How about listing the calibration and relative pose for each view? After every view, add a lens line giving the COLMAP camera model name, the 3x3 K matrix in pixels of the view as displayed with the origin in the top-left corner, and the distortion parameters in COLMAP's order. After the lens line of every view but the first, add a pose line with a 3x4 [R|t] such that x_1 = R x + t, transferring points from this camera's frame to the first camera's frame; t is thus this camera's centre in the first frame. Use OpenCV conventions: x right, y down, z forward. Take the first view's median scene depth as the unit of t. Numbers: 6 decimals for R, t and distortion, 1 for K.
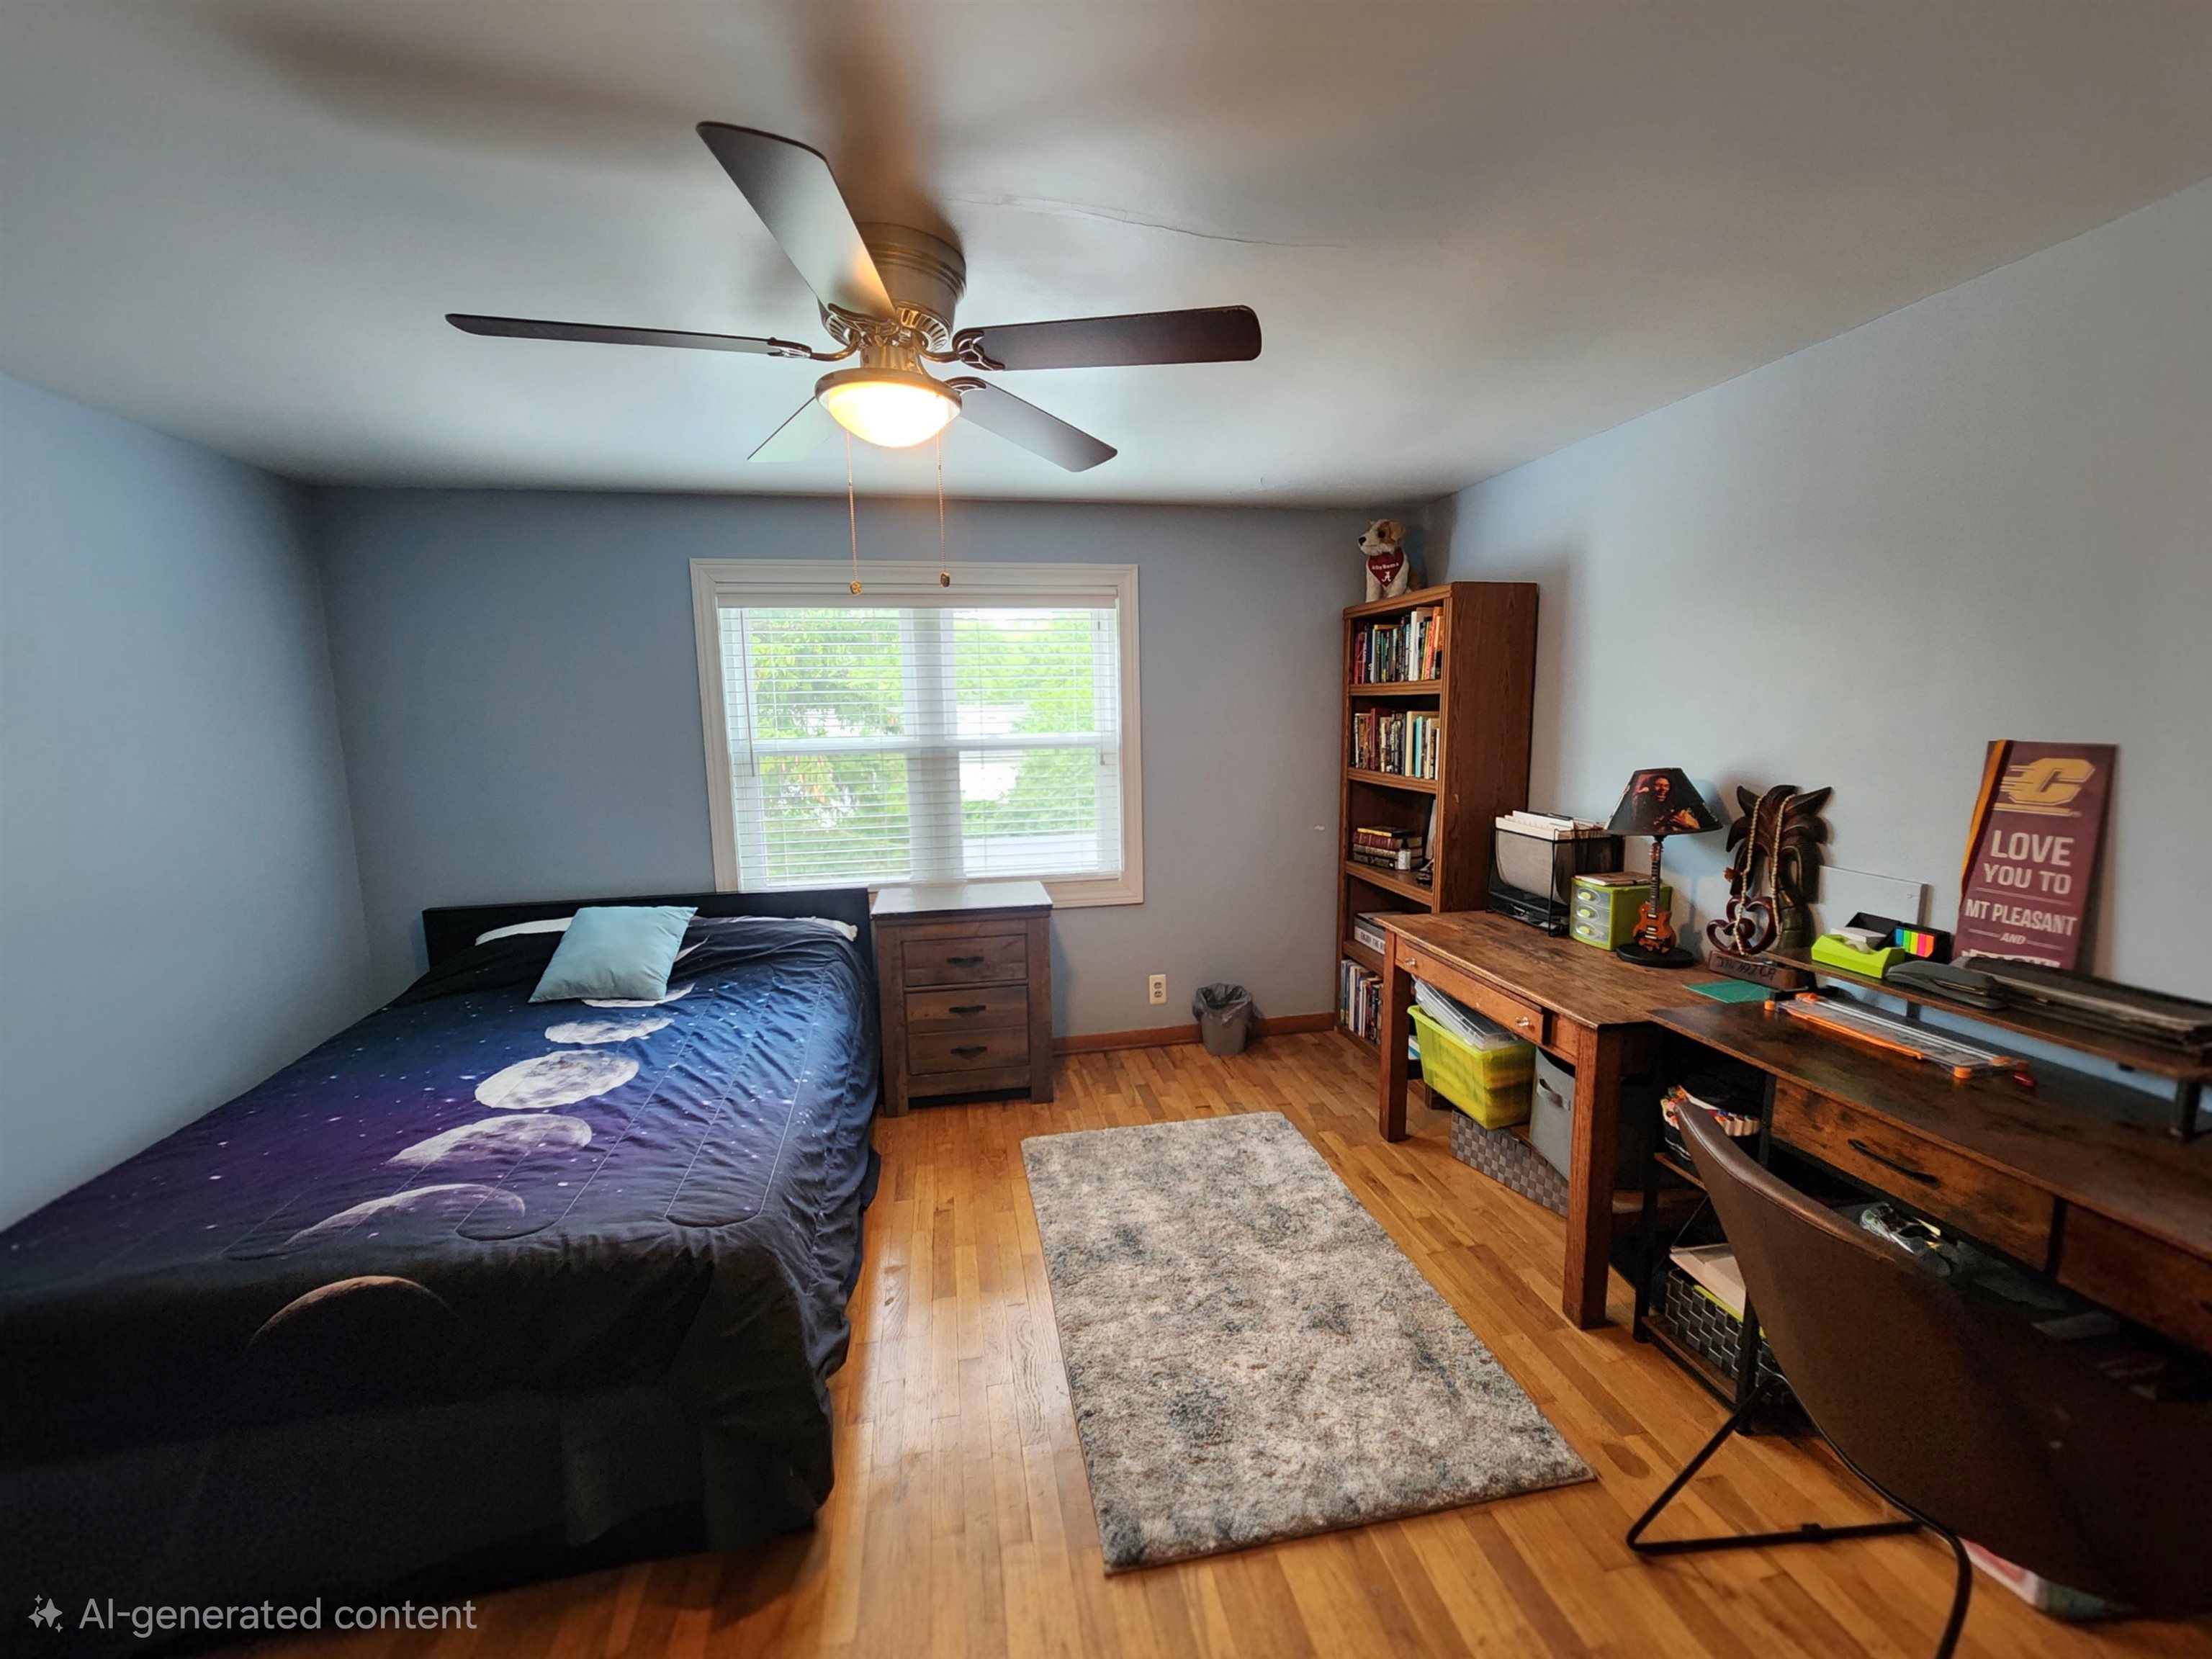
lens RADIAL K [[906.0, 0, 1066.0], [0, 906.0, 821.7], [0, 0, 1]] dist [-0.002184, 0.000827]
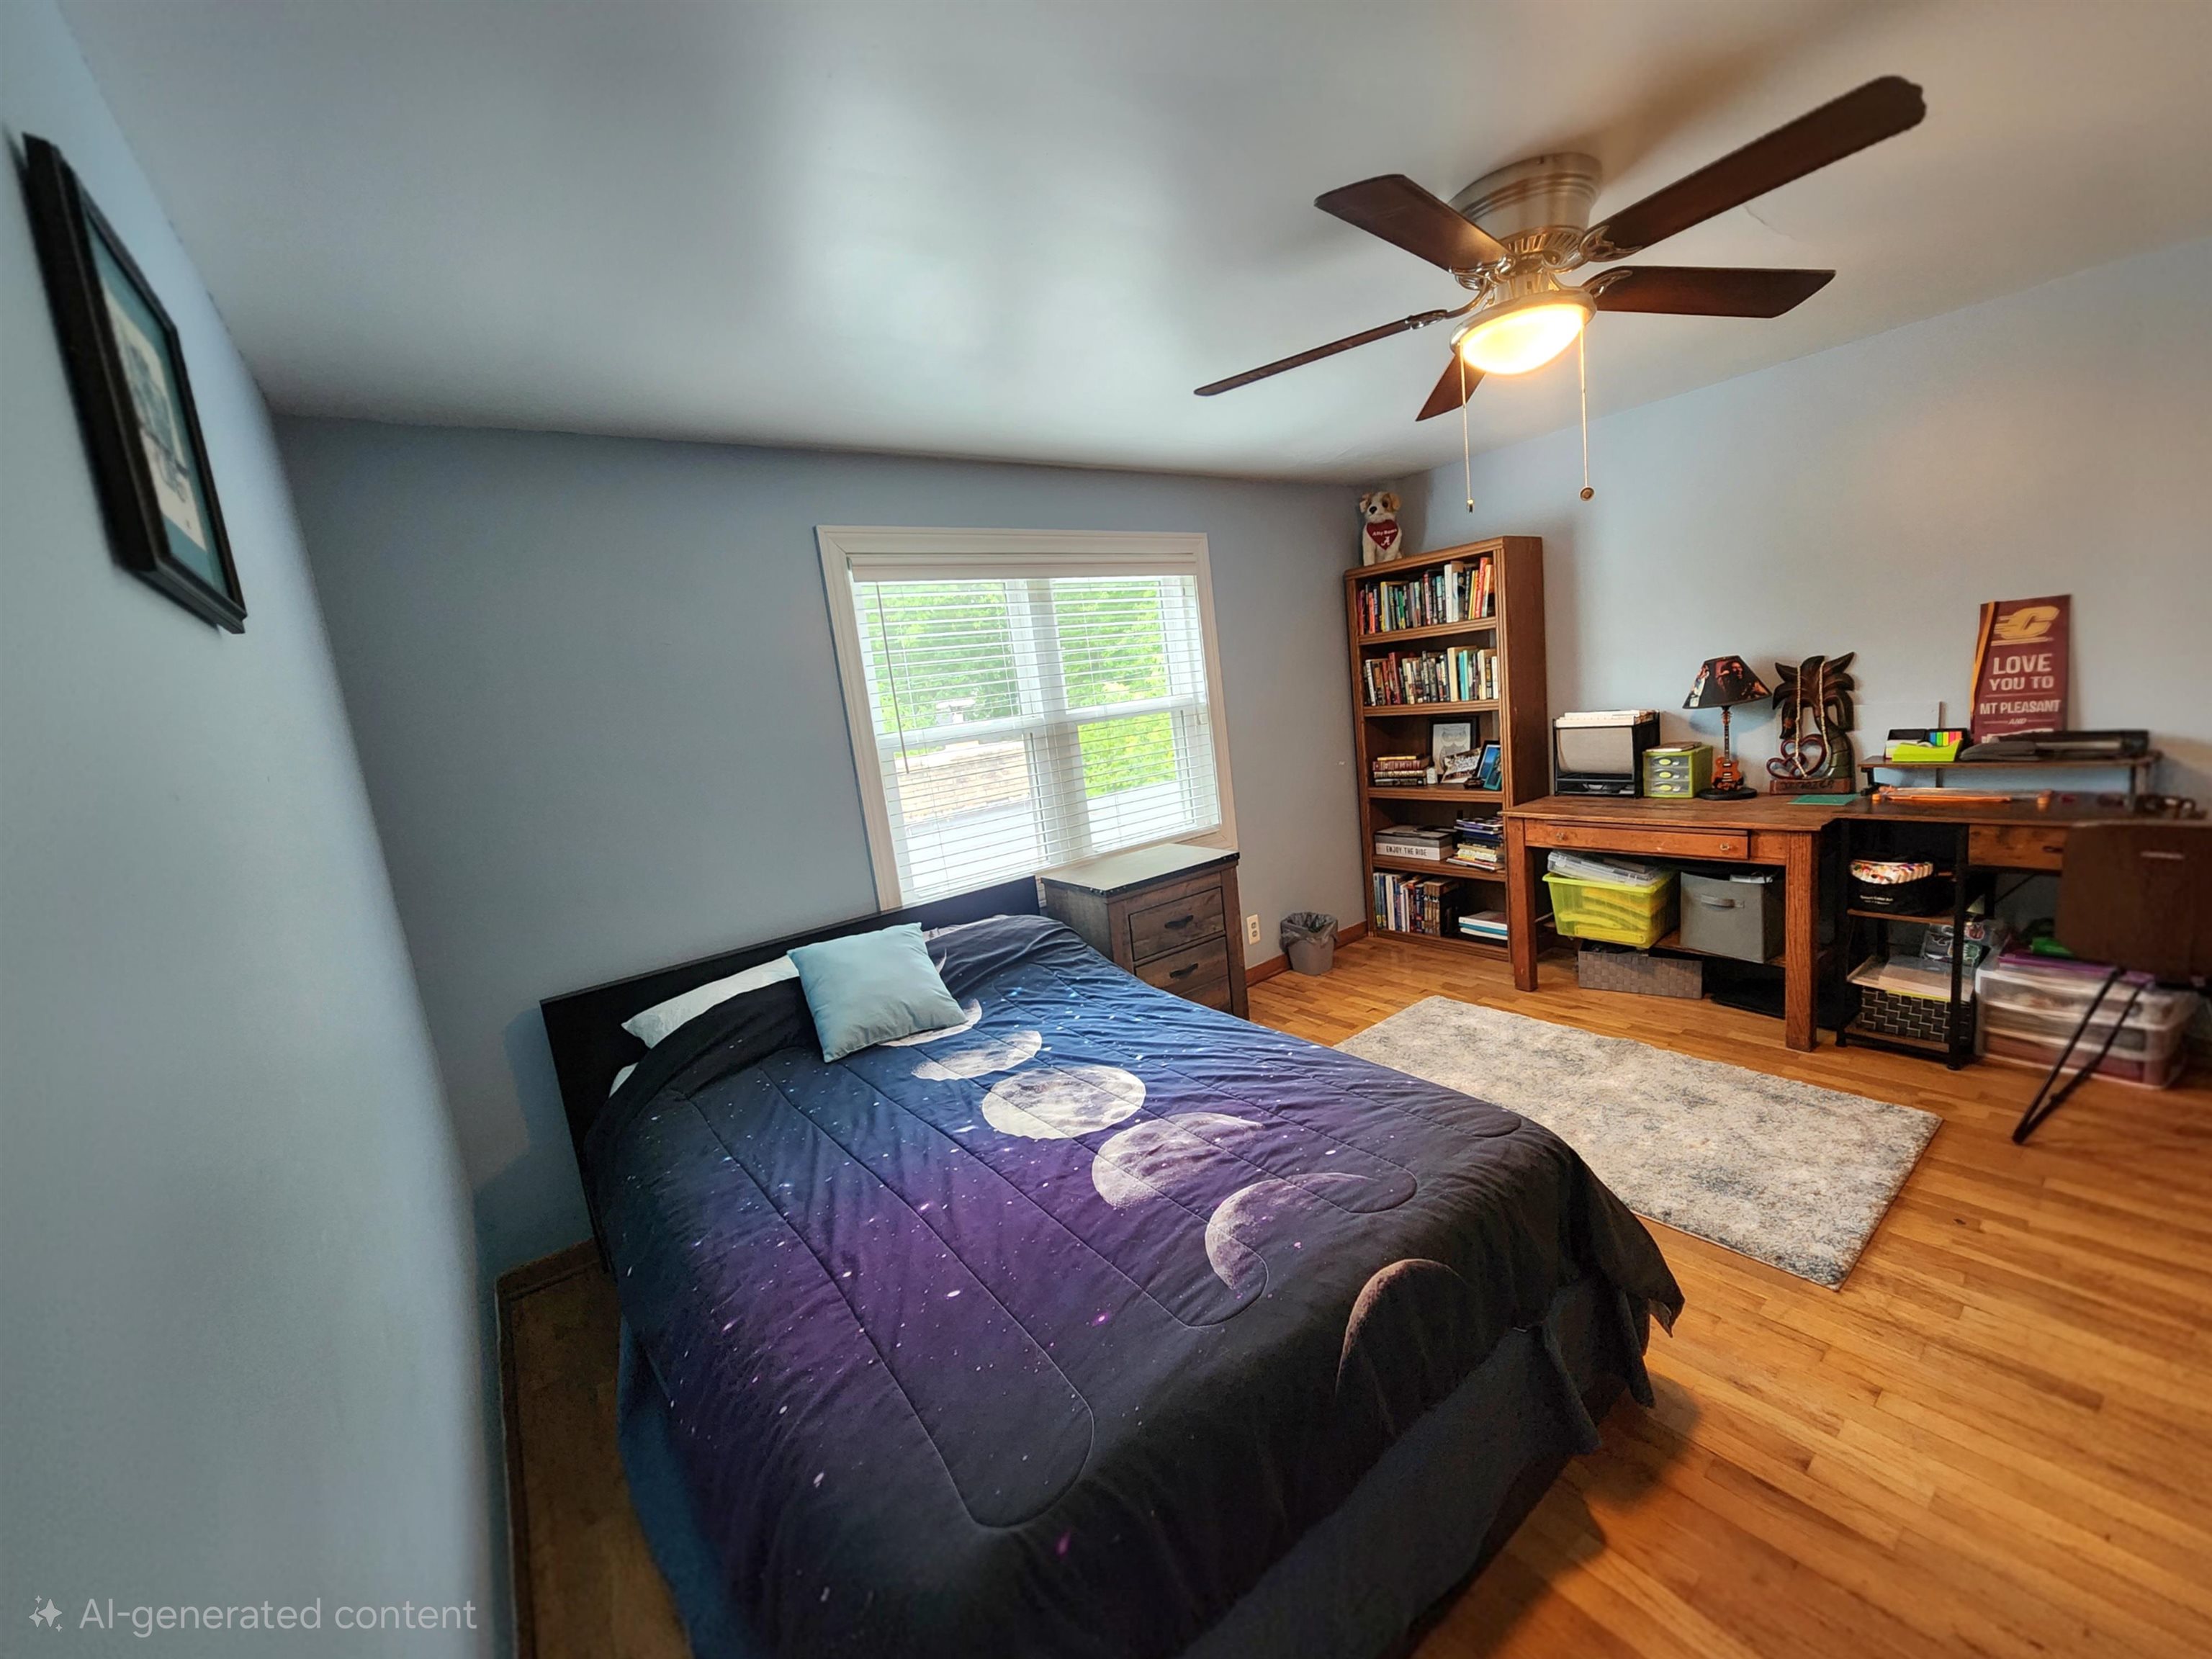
lens RADIAL K [[906.0, 0, 1028.7], [0, 906.0, 835.1], [0, 0, 1]] dist [-0.002184, 0.000827]
pose [[0.885865, -0.150921, 0.438710, -0.818102], [0.155557, 0.987495, 0.025602, 0.007764], [-0.437088, 0.045565, 0.898264, 0.203332]]
